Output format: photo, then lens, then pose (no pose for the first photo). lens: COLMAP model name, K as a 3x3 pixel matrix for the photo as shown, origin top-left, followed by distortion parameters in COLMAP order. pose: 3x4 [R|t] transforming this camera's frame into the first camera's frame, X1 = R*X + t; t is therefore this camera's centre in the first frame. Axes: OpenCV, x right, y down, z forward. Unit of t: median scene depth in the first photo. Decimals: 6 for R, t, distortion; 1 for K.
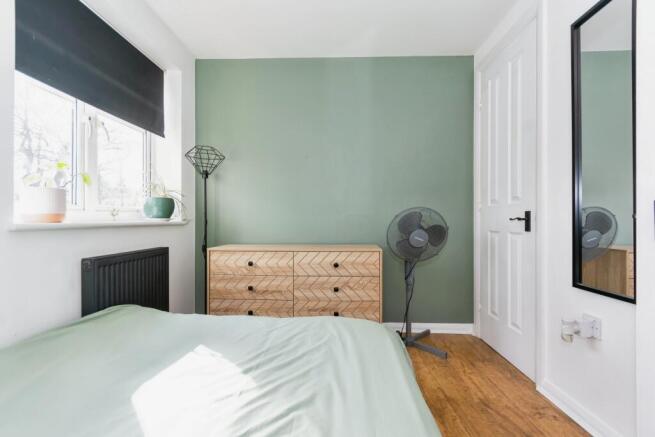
lens RADIAL K [[293.0, 0, 329.8], [0, 293.0, 205.7], [0, 0, 1]] dist [0.000704, 0.000279]
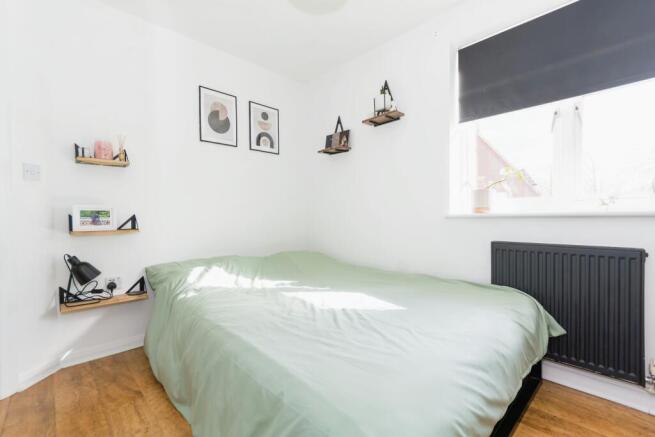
lens RADIAL K [[291.5, 0, 331.0], [0, 291.5, 212.2], [0, 0, 1]] dist [0.000585, 0.000071]
pose [[-0.674492, 0.009438, -0.738222, 0.718250], [0.049313, 0.998261, -0.032294, 0.073018], [0.736633, -0.058186, -0.673785, 1.613601]]
